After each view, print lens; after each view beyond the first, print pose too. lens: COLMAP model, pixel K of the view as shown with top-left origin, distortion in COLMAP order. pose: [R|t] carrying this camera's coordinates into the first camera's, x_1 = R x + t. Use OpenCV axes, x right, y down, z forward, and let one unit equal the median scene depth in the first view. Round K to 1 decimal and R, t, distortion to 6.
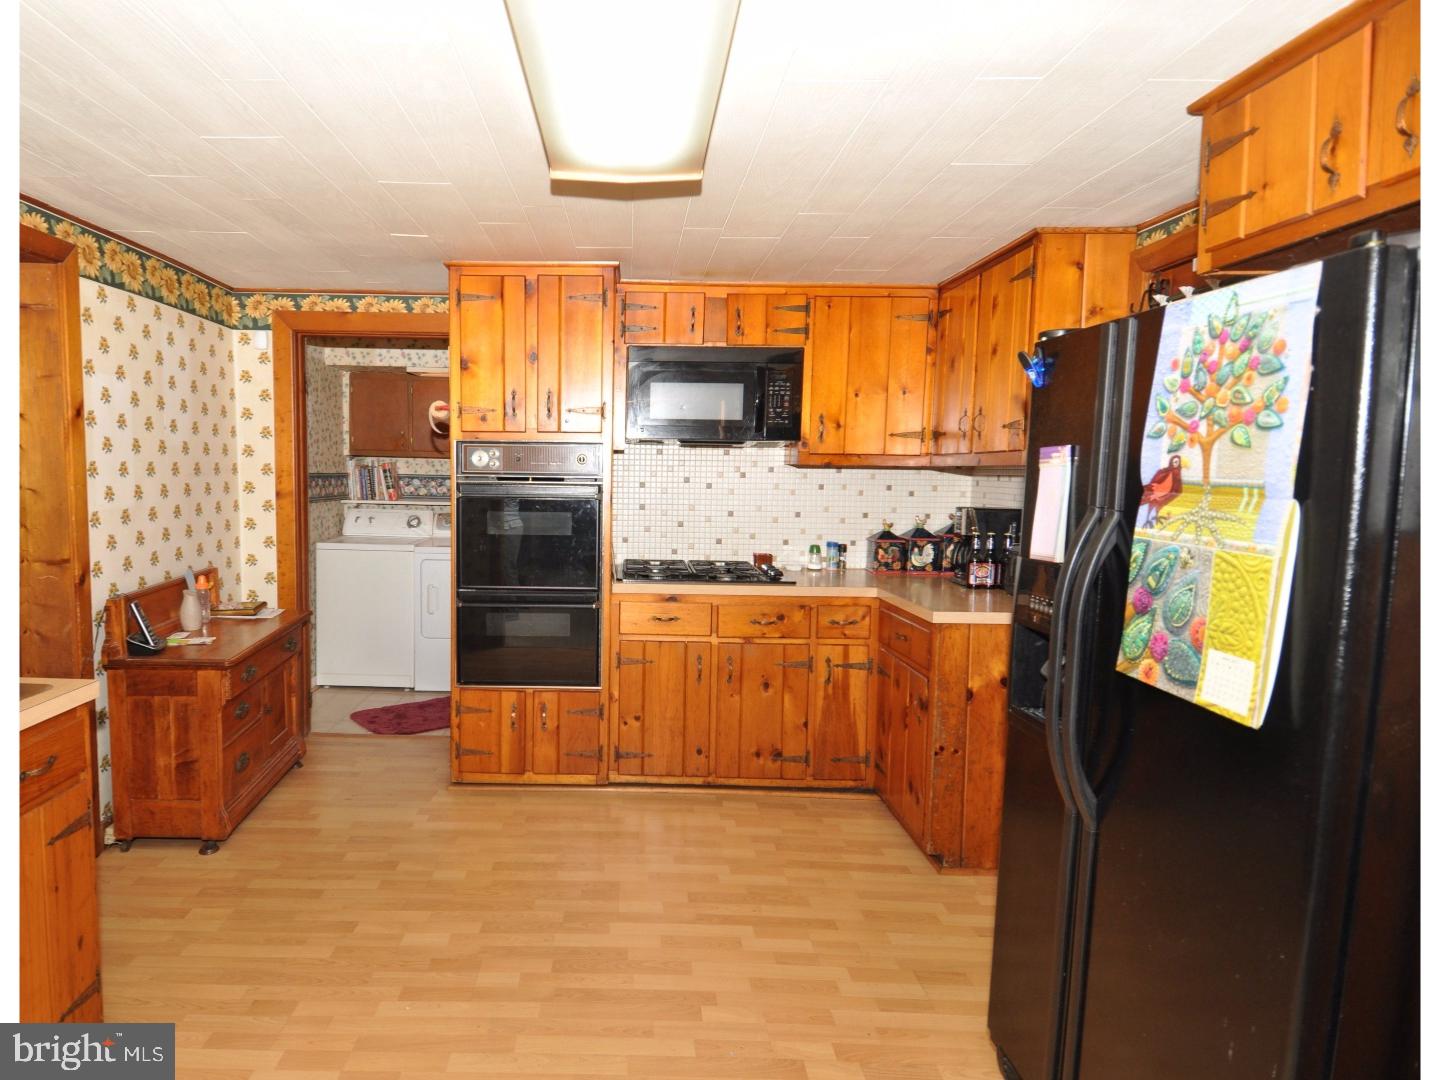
lens RADIAL K [[838.7, 0, 609.5], [0, 838.7, 540.5], [0, 0, 1]] dist [0.062666, -0.066787]
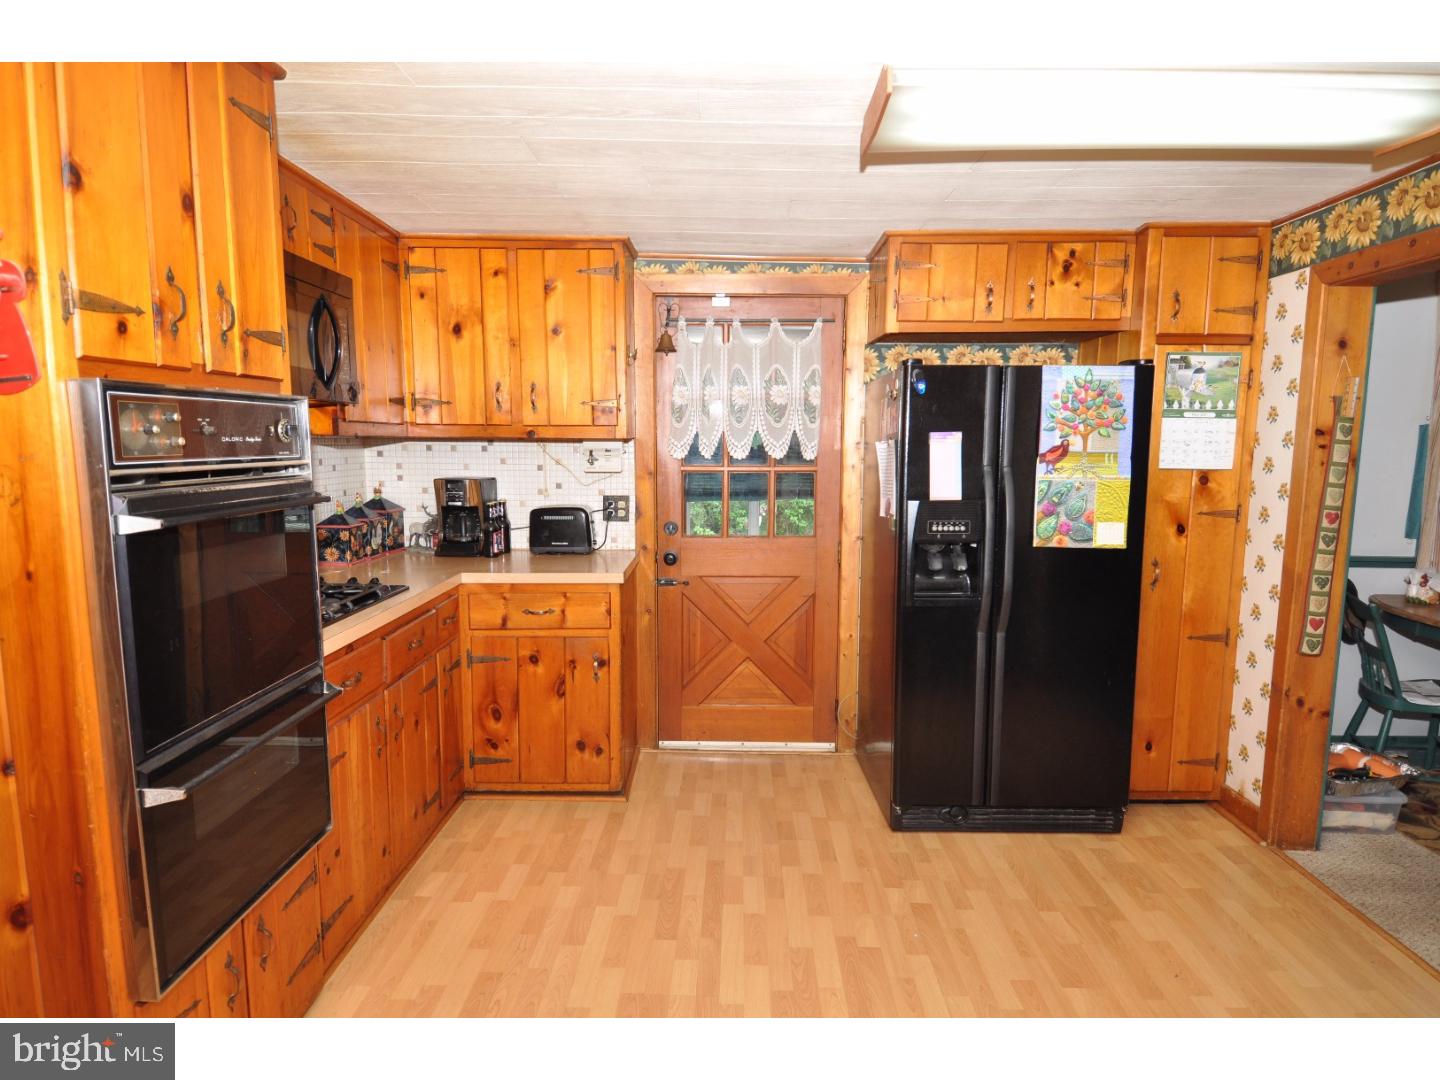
lens RADIAL K [[809.9, 0, 720.0], [0, 809.9, 540.0], [0, 0, 1]] dist [0.031603, -0.000228]
pose [[-0.000283, -0.136411, 0.990652, -0.550509], [0.079014, 0.987552, 0.136007, -0.076997], [-0.996873, 0.078314, 0.010499, 0.725964]]
